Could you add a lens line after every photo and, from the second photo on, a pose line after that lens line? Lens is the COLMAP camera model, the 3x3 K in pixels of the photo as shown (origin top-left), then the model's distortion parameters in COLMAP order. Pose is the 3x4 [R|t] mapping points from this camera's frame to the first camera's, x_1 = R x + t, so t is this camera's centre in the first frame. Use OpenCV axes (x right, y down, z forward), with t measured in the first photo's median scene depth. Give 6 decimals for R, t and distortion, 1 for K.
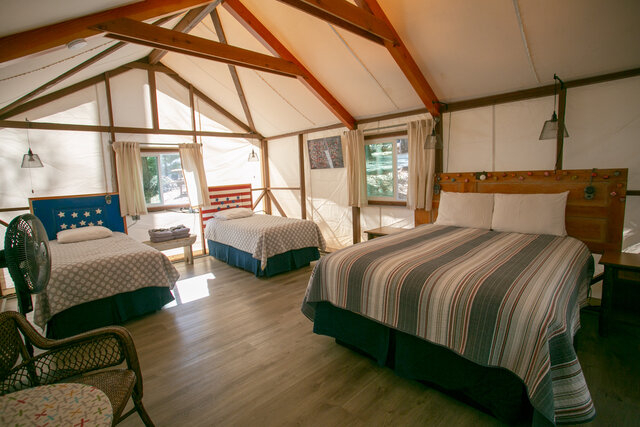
lens RADIAL K [[310.6, 0, 313.3], [0, 310.6, 211.8], [0, 0, 1]] dist [-0.061531, 0.023666]
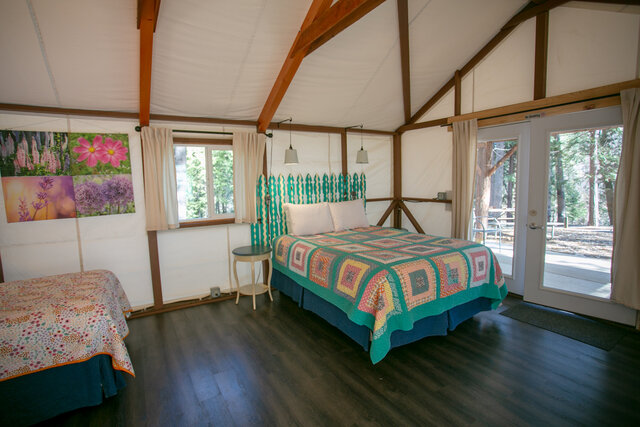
lens RADIAL K [[310.6, 0, 315.5], [0, 310.6, 212.7], [0, 0, 1]] dist [-0.061531, 0.023666]
pose [[0.215276, -0.064991, 0.974388, -0.499588], [0.139041, 0.989658, 0.035291, -0.046107], [-0.966604, 0.127883, 0.222086, 0.535777]]
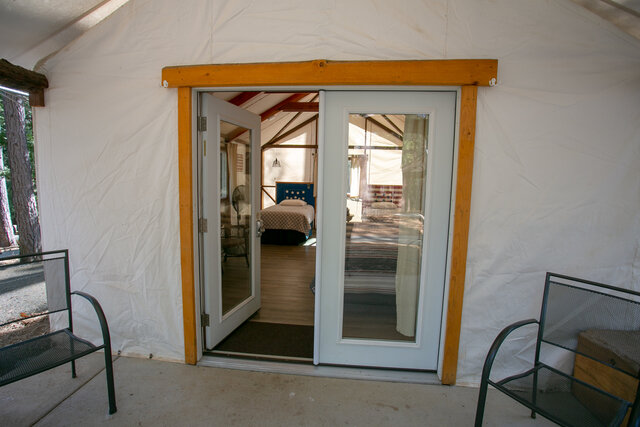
lens RADIAL K [[310.6, 0, 314.7], [0, 310.6, 212.9], [0, 0, 1]] dist [-0.061531, 0.023666]
pose [[0.654860, 0.143228, -0.742054, 0.735724], [-0.143967, 0.987539, 0.063561, -0.006996], [0.741911, 0.065207, 0.667320, -0.181384]]
